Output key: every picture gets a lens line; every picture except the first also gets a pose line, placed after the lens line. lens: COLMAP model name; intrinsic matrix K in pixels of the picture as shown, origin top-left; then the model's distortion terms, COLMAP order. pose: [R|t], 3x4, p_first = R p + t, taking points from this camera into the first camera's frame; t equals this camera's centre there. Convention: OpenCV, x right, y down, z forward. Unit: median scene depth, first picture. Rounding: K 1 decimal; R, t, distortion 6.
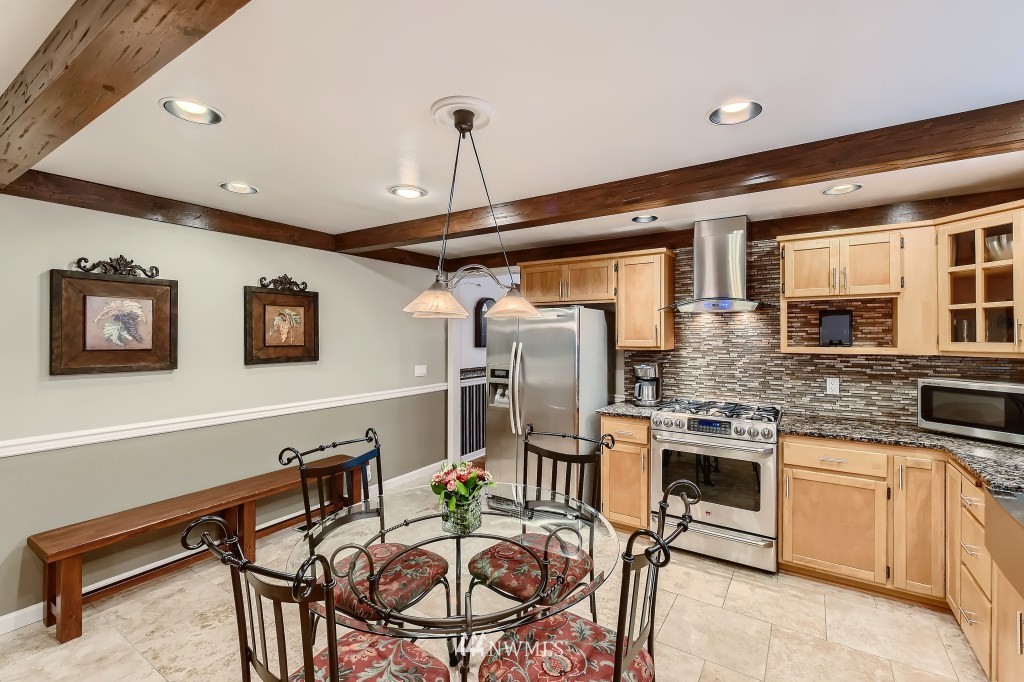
lens RADIAL K [[449.5, 0, 512.6], [0, 449.5, 336.5], [0, 0, 1]] dist [0.008764, -0.000971]
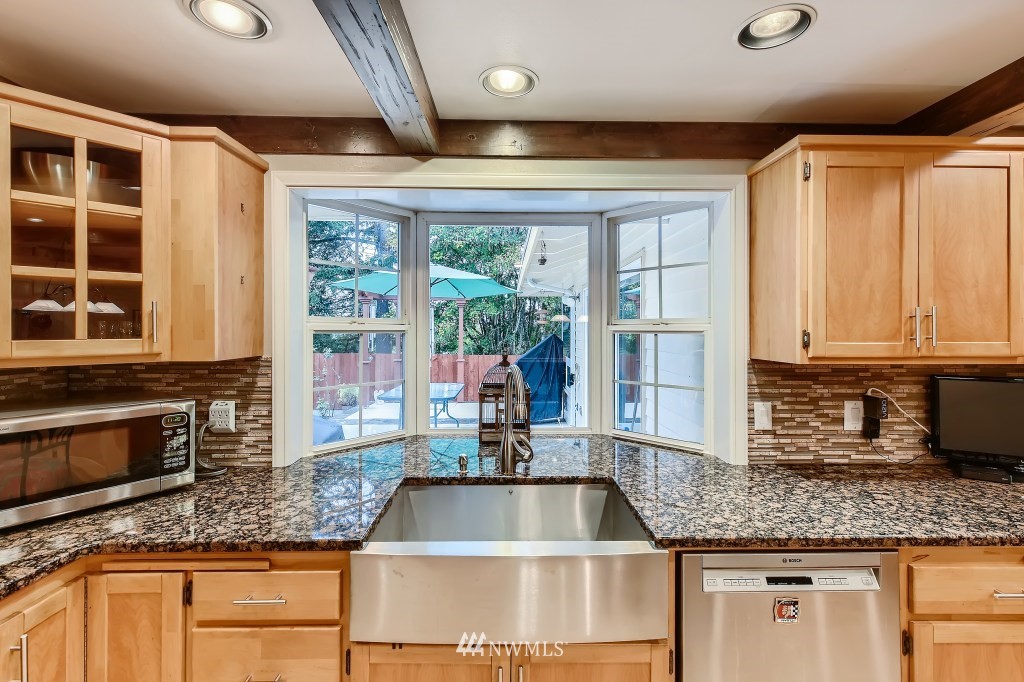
lens RADIAL K [[455.1, 0, 514.5], [0, 455.1, 330.4], [0, 0, 1]] dist [0.003854, -0.000090]
pose [[-0.558684, -0.002193, 0.829378, 0.208647], [-0.000874, 0.999998, 0.002055, 0.000253], [-0.829380, 0.000423, -0.558684, 0.705354]]
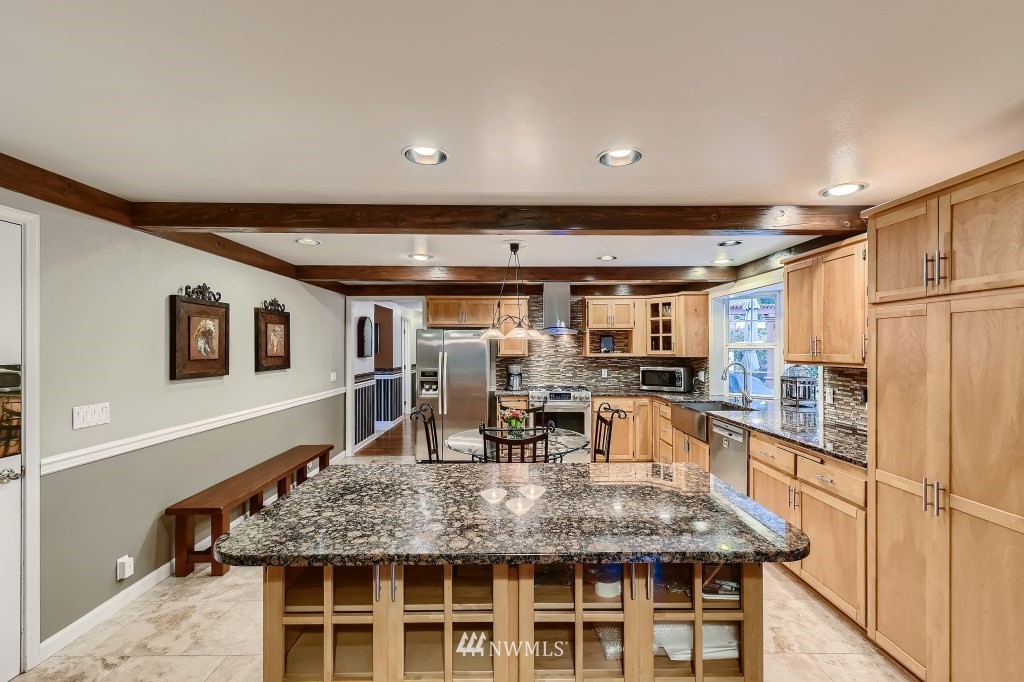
lens RADIAL K [[451.9, 0, 512.8], [0, 451.9, 343.5], [0, 0, 1]] dist [0.014650, -0.000648]
pose [[0.835166, 0.004669, 0.549979, -0.748388], [0.001218, 0.999946, -0.010339, -0.000380], [-0.549997, 0.009305, 0.835115, -0.450432]]
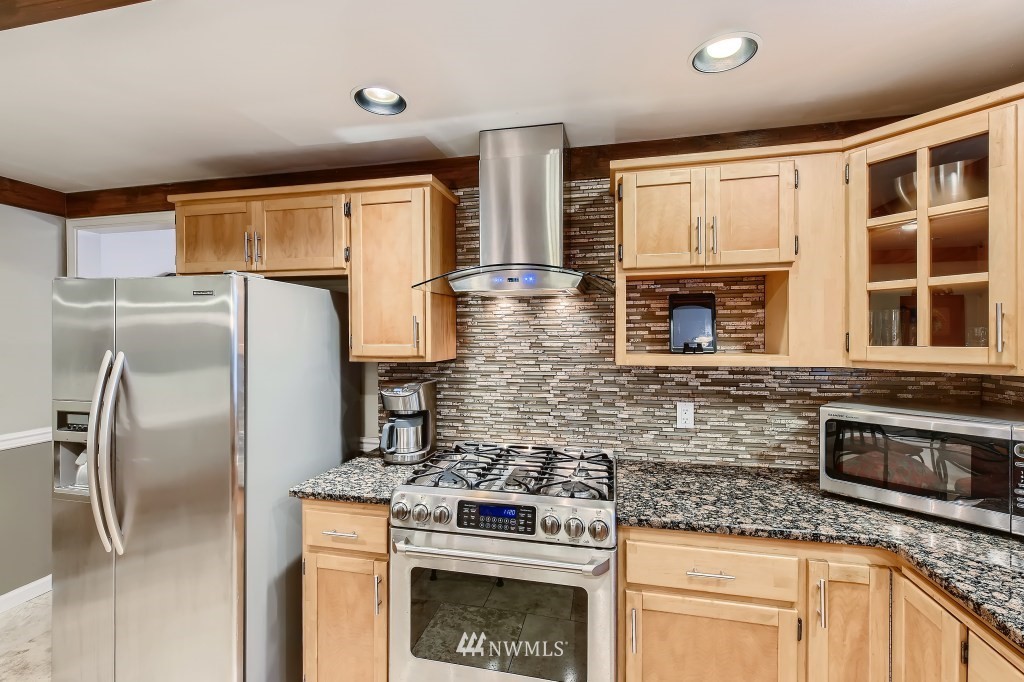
lens RADIAL K [[451.9, 0, 512.8], [0, 451.9, 343.5], [0, 0, 1]] dist [0.014650, -0.000648]
pose [[0.936355, -0.007573, 0.350972, 0.274338], [0.002940, 0.999901, 0.013733, -0.000083], [-0.351041, -0.011828, 0.936285, 0.517822]]
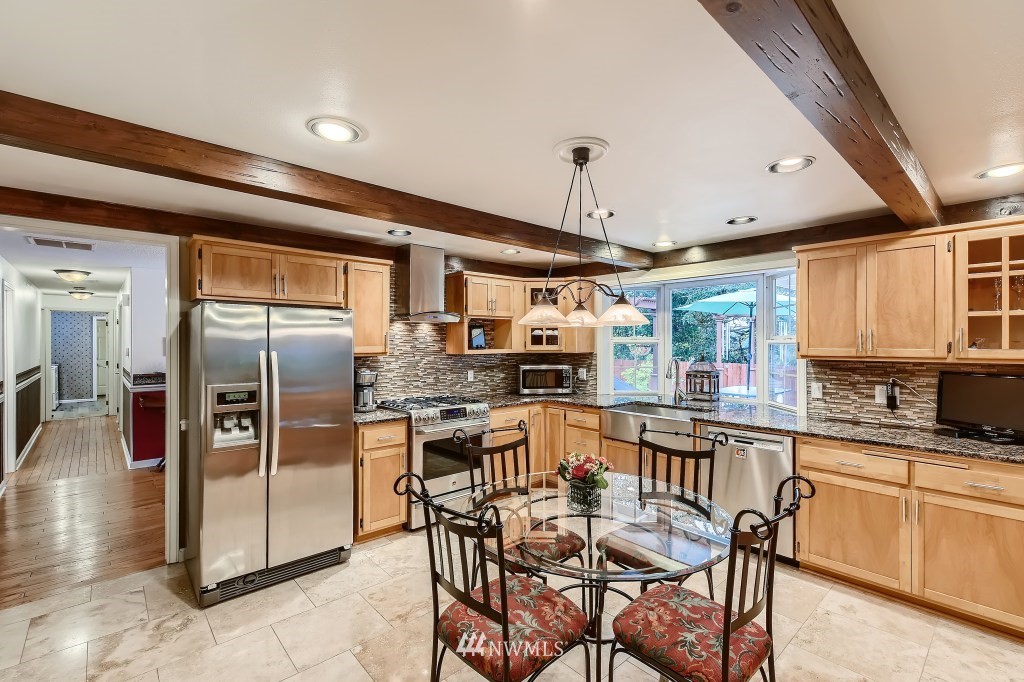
lens RADIAL K [[454.1, 0, 514.9], [0, 454.1, 341.2], [0, 0, 1]] dist [0.000121, -0.000211]
pose [[0.253889, 0.001235, 0.967232, -0.740357], [0.001976, 0.999996, -0.001796, -0.001379], [-0.967231, 0.002367, 0.253886, 0.504286]]
